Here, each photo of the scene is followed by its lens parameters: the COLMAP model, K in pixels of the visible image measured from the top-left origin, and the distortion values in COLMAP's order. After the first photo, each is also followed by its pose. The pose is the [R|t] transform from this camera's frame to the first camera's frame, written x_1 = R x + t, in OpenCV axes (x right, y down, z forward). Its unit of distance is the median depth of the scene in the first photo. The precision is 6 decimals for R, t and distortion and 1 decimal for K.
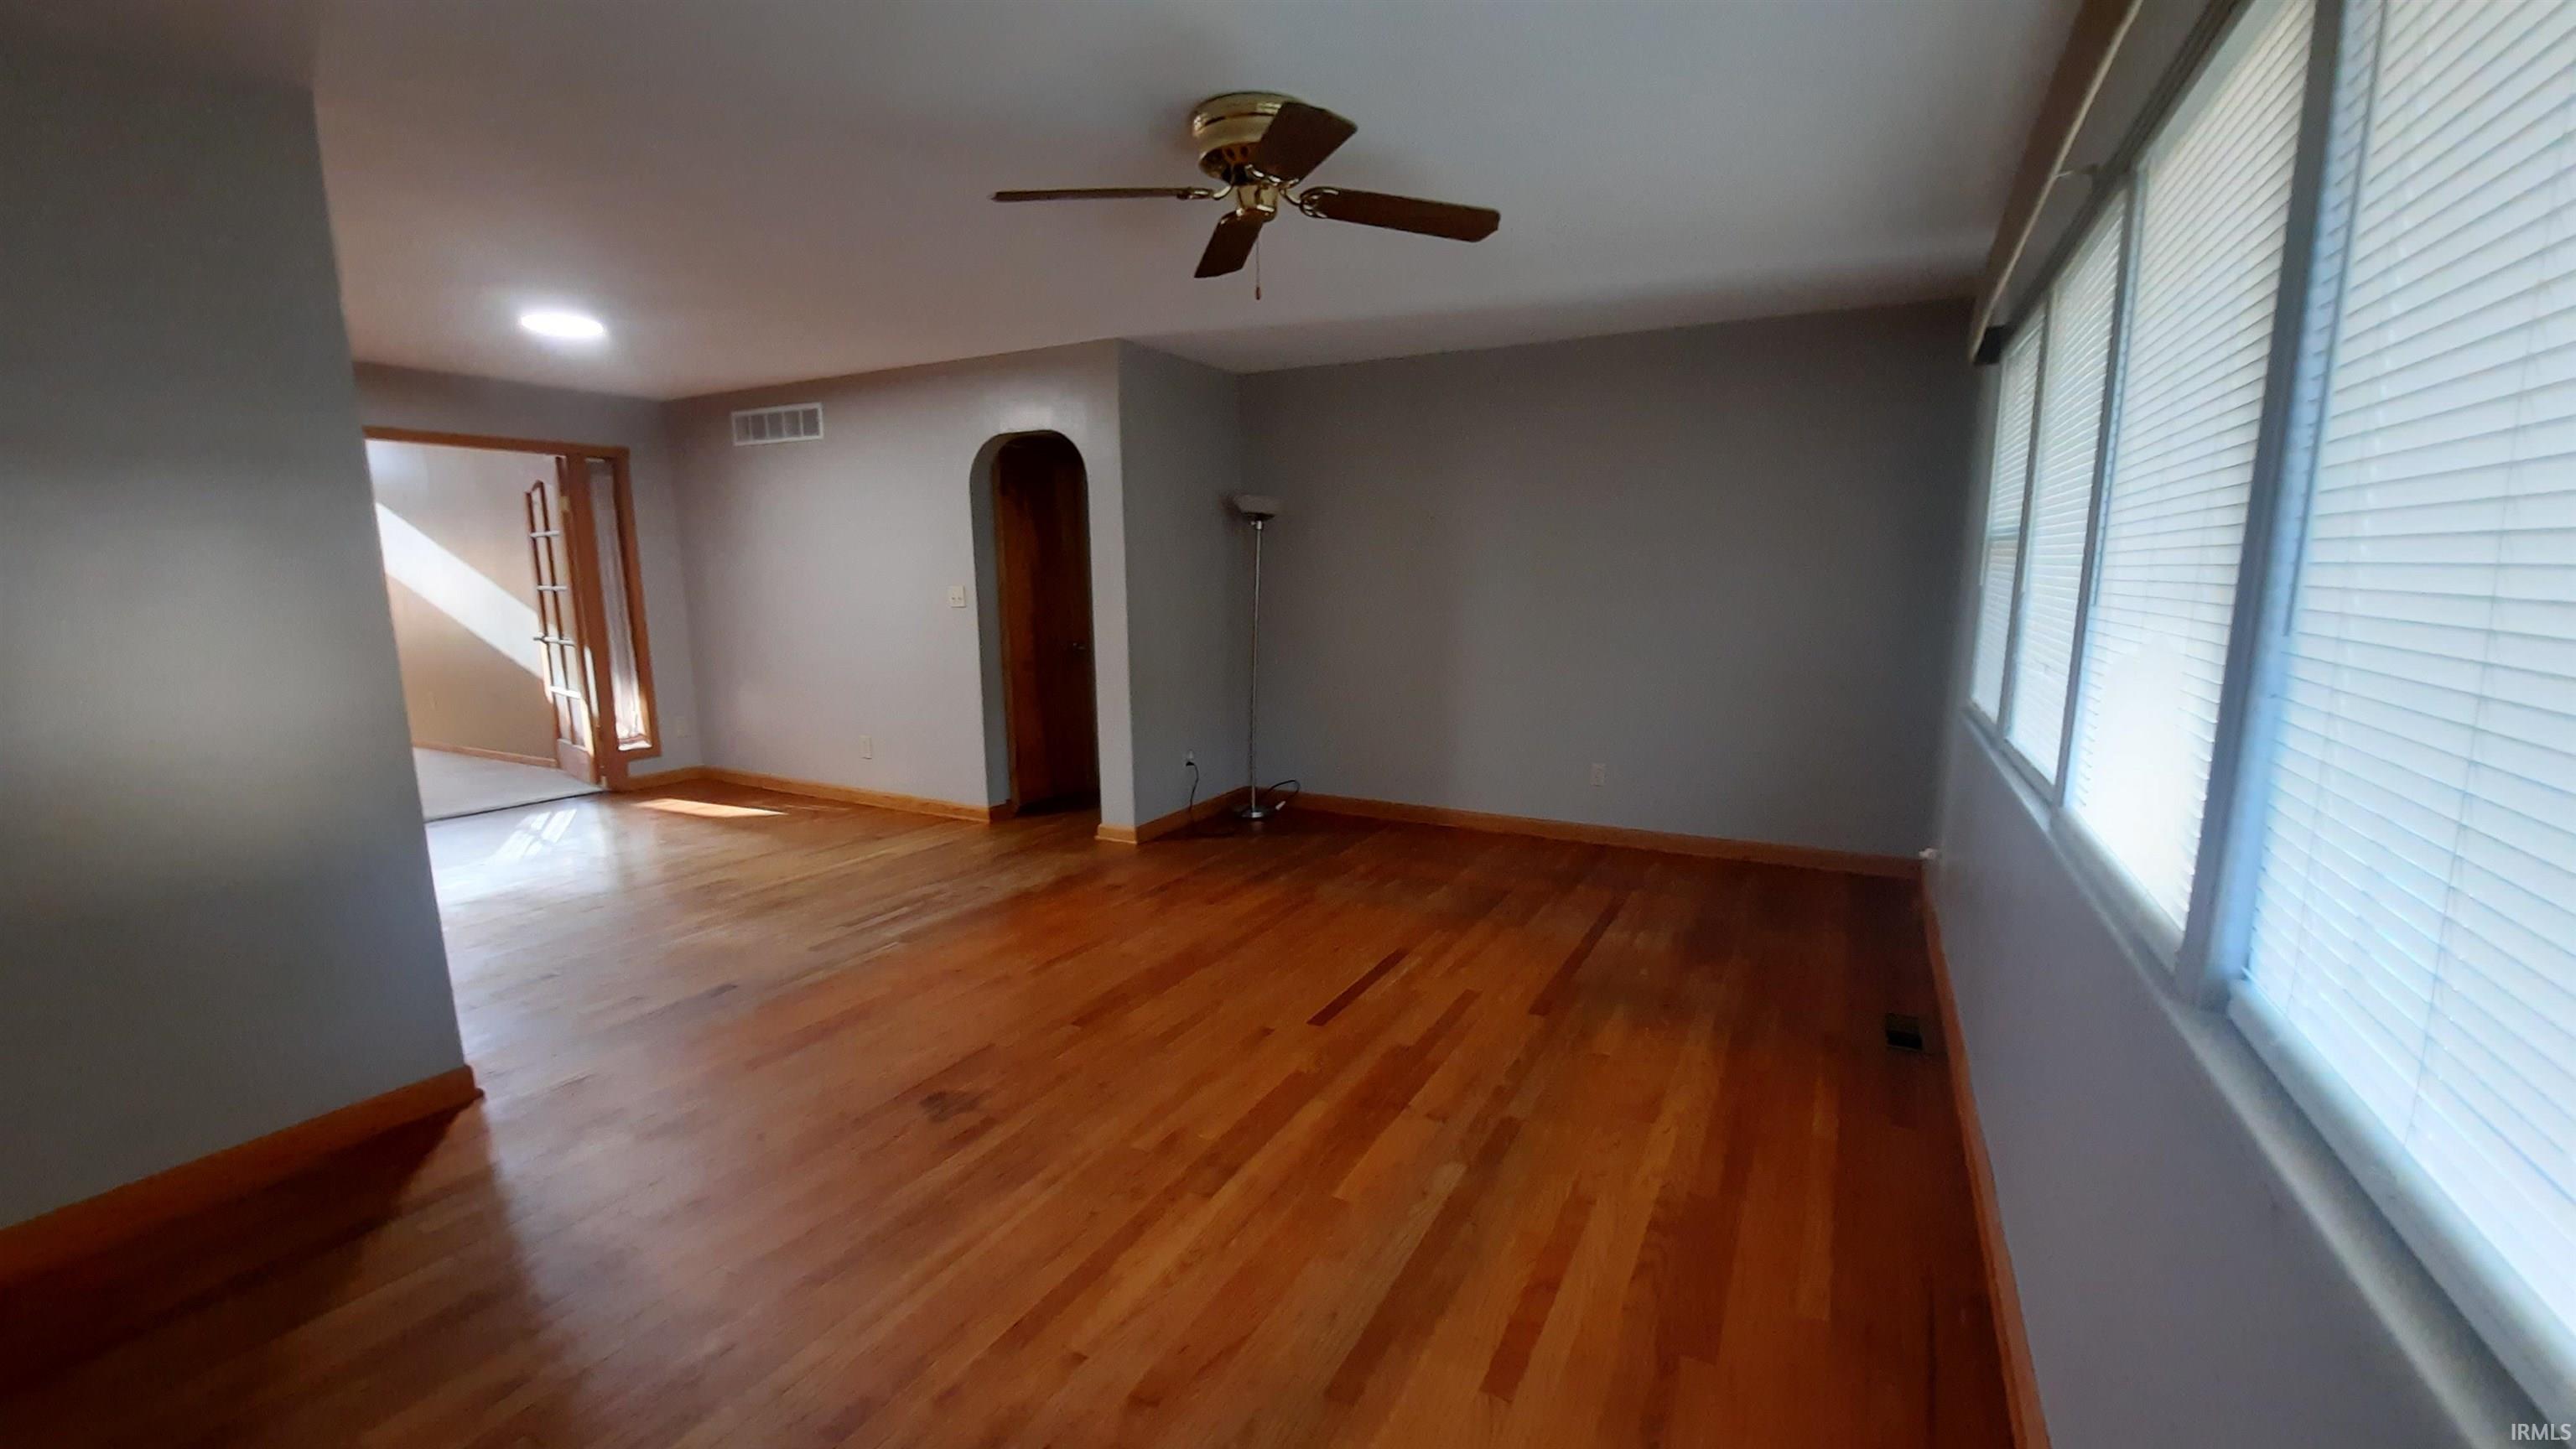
lens RADIAL K [[1008.9, 0, 1294.4], [0, 1008.9, 752.5], [0, 0, 1]] dist [-0.016835, 0.000014]
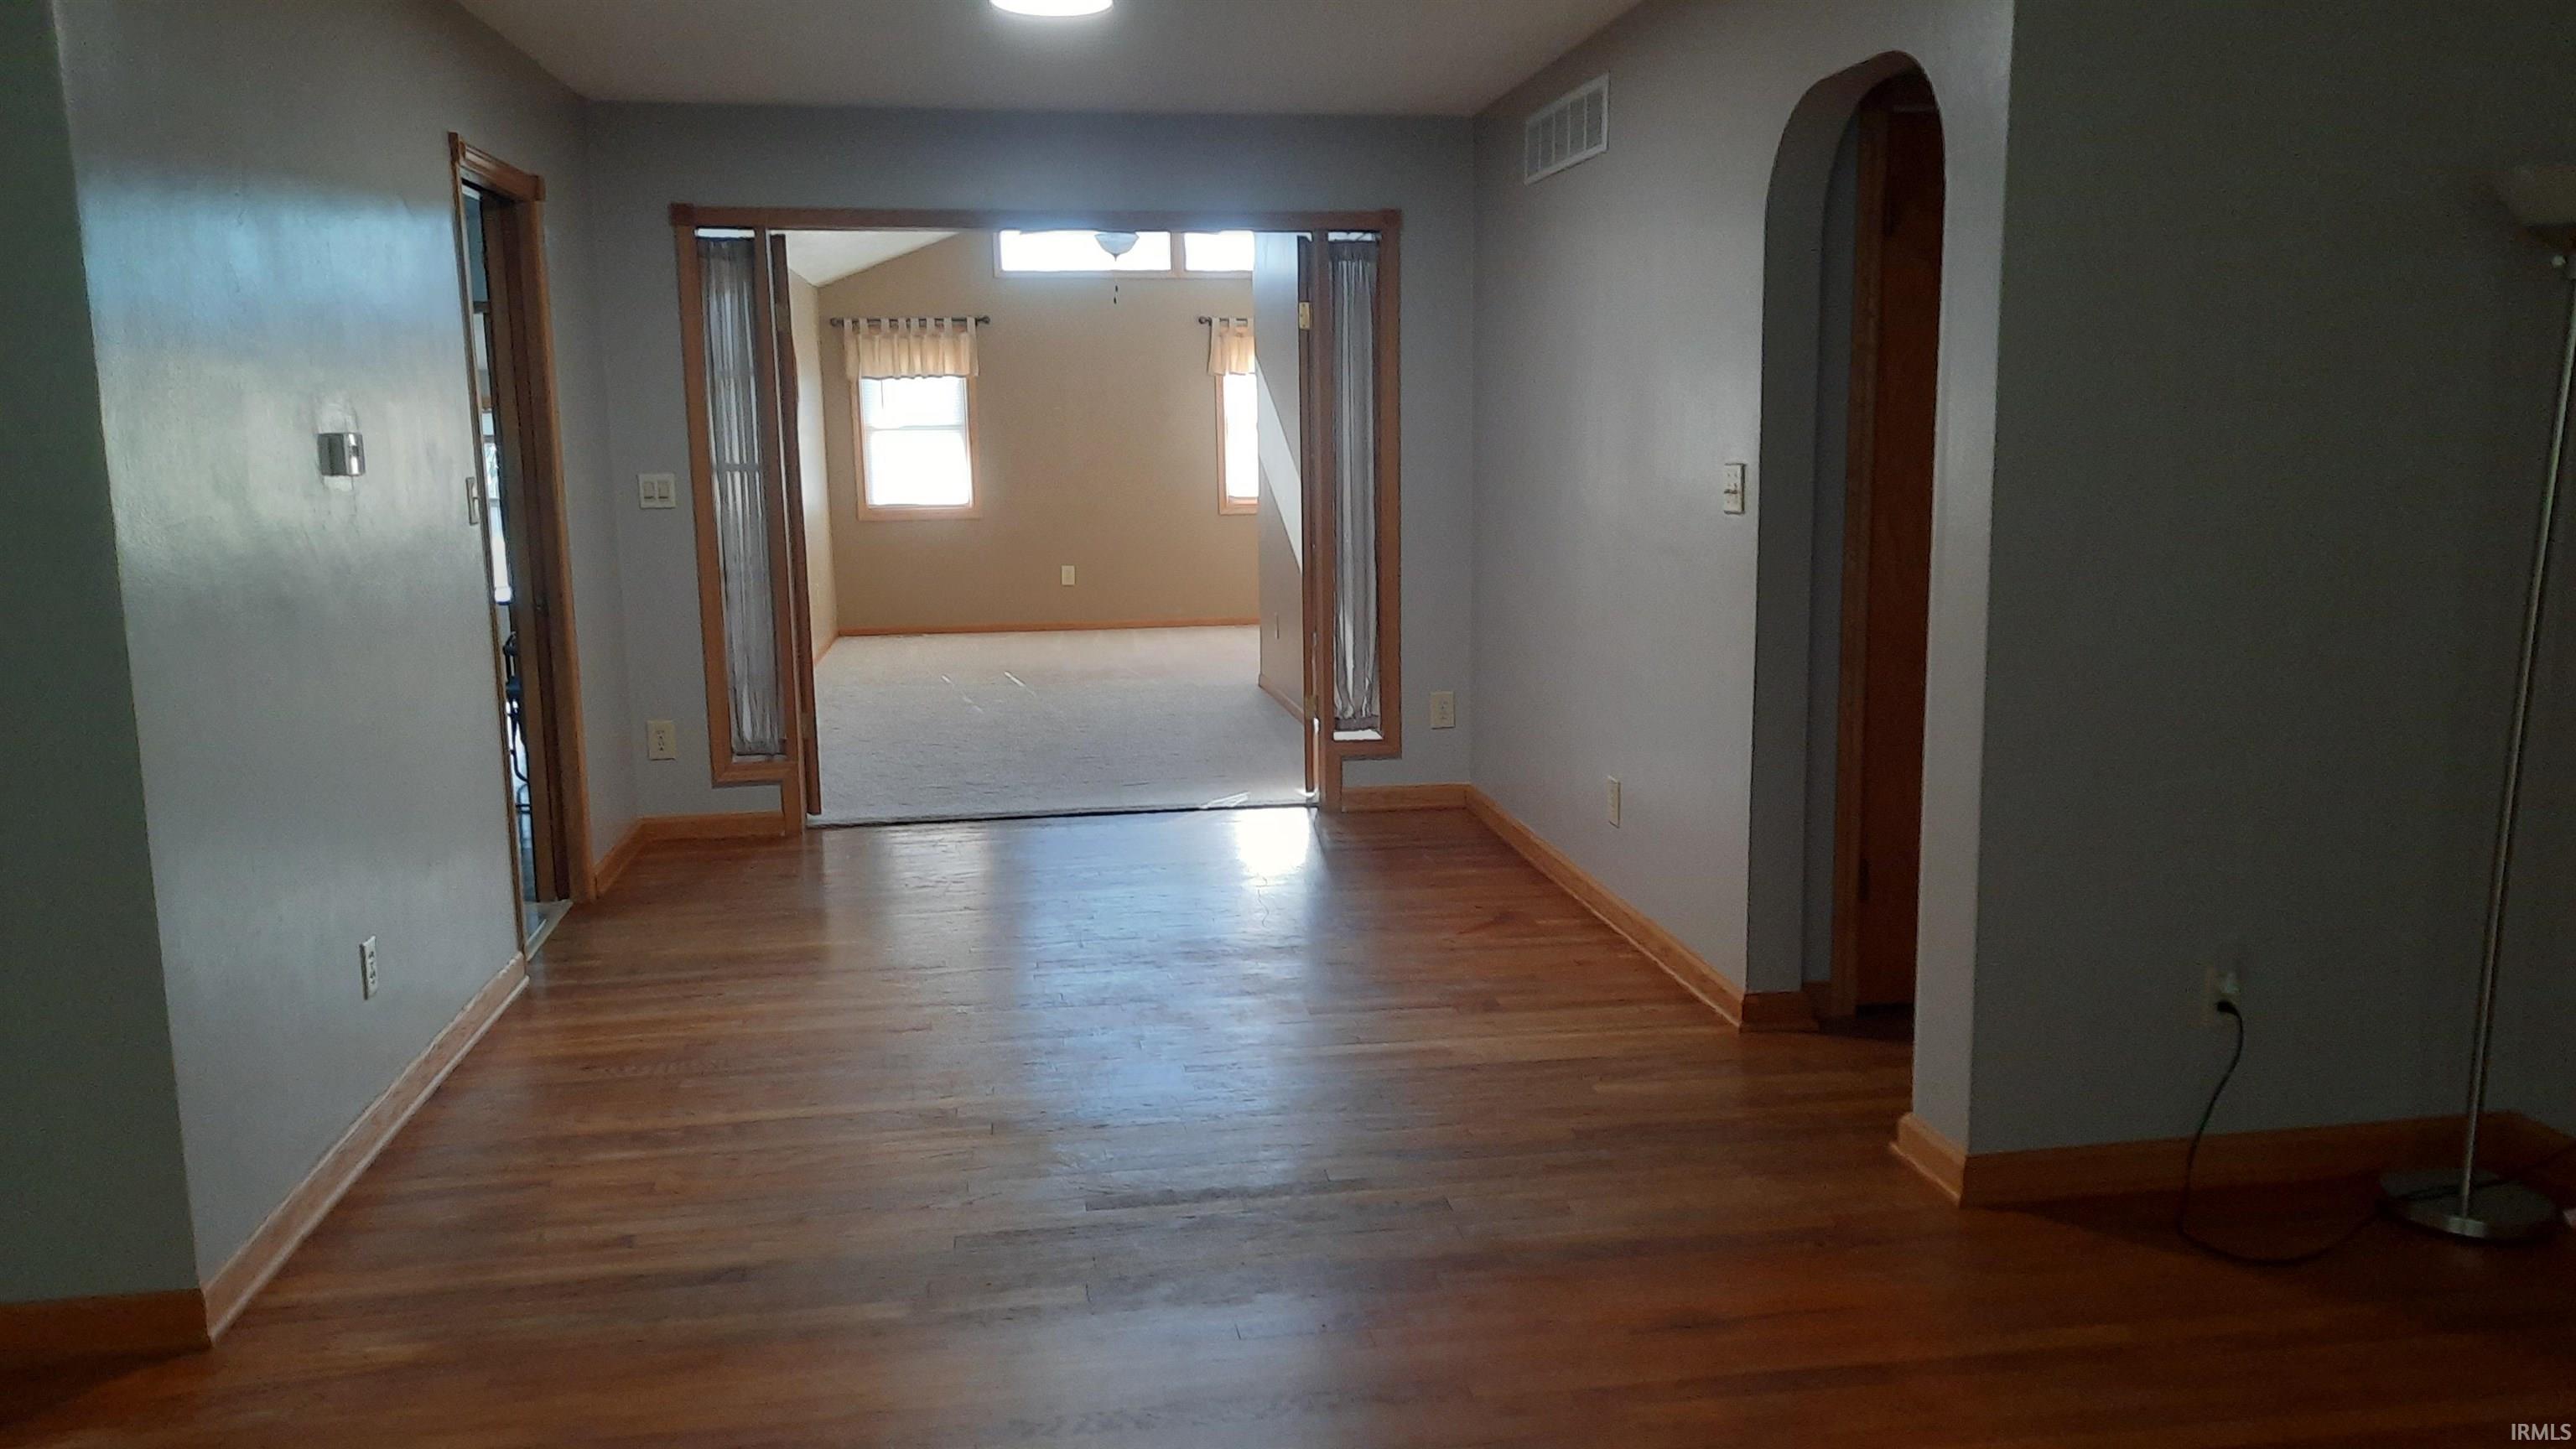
lens RADIAL K [[1861.2, 0, 1314.2], [0, 1861.2, 736.4], [0, 0, 1]] dist [0.055715, -0.076551]
pose [[0.614124, 0.124610, -0.779310, 0.184839], [-0.130315, 0.989913, 0.055592, -0.073174], [0.778376, 0.067416, 0.624168, 0.378645]]
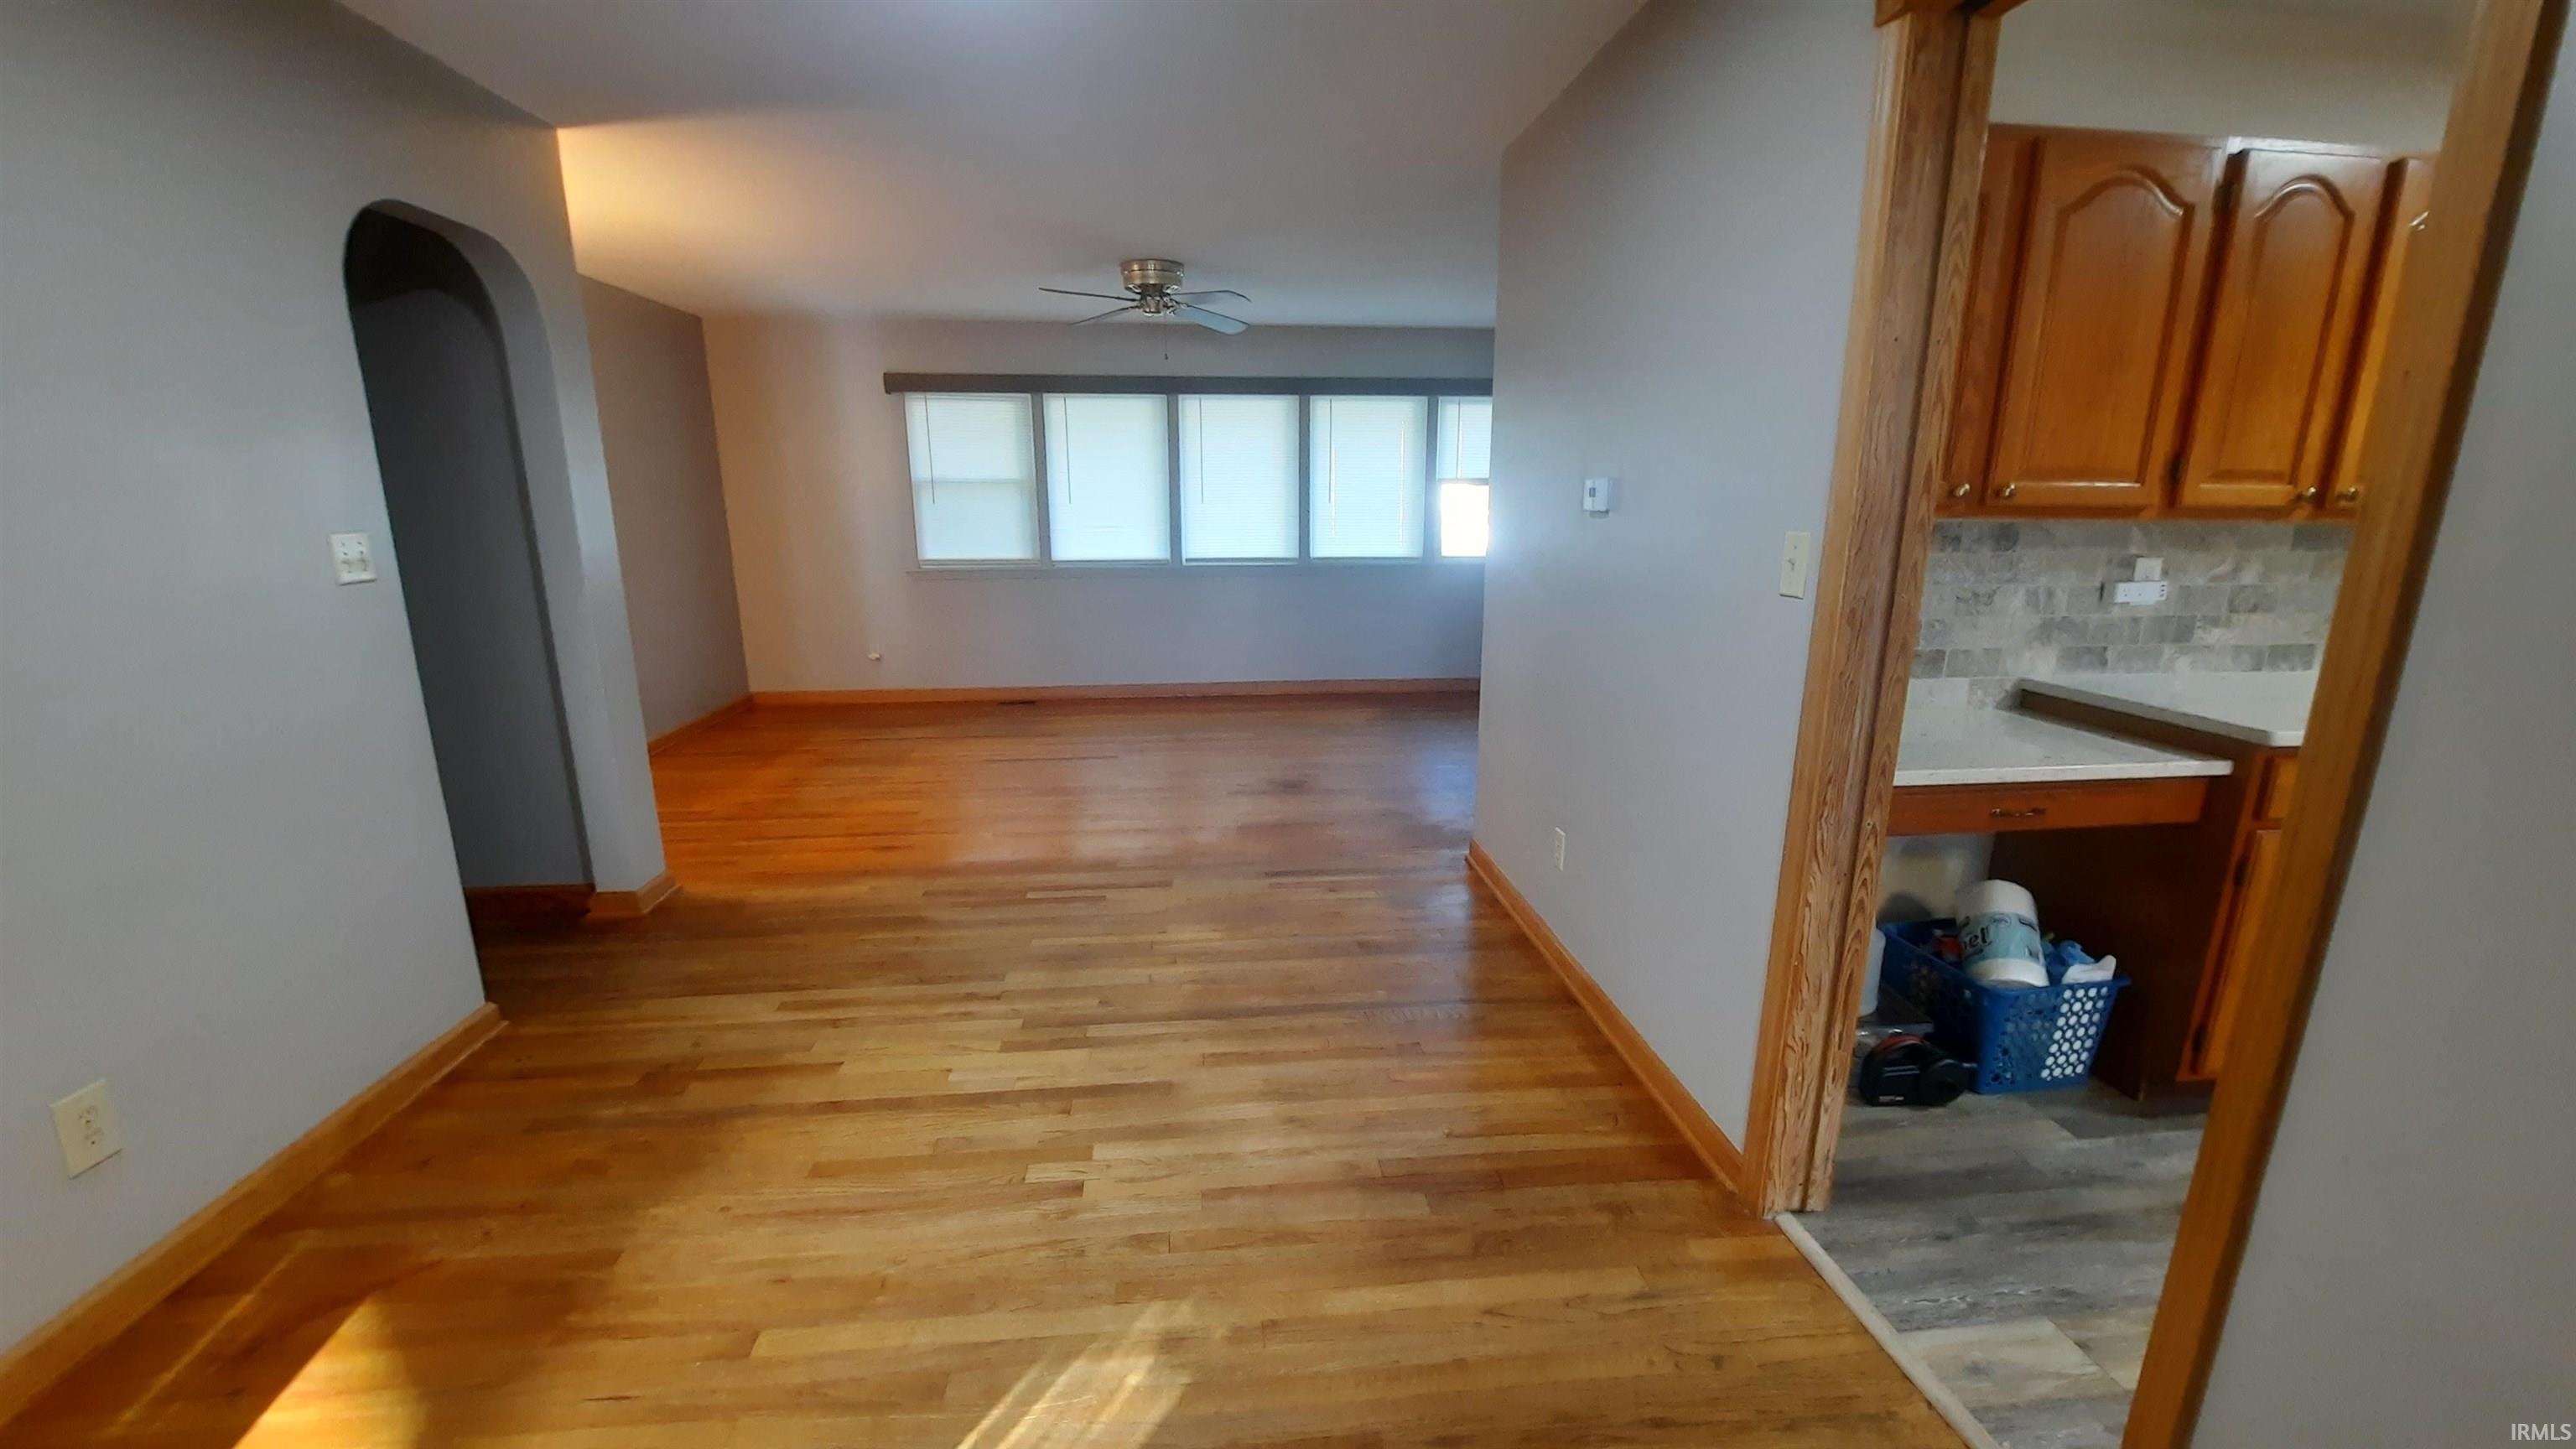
lens RADIAL K [[1001.7, 0, 1262.0], [0, 1001.7, 732.7], [0, 0, 1]] dist [-0.001152, -0.000099]
pose [[-0.548053, -0.183426, 0.816084, -0.888443], [0.158128, 0.935345, 0.316425, -0.159956], [-0.821361, 0.302463, -0.483614, 0.915699]]
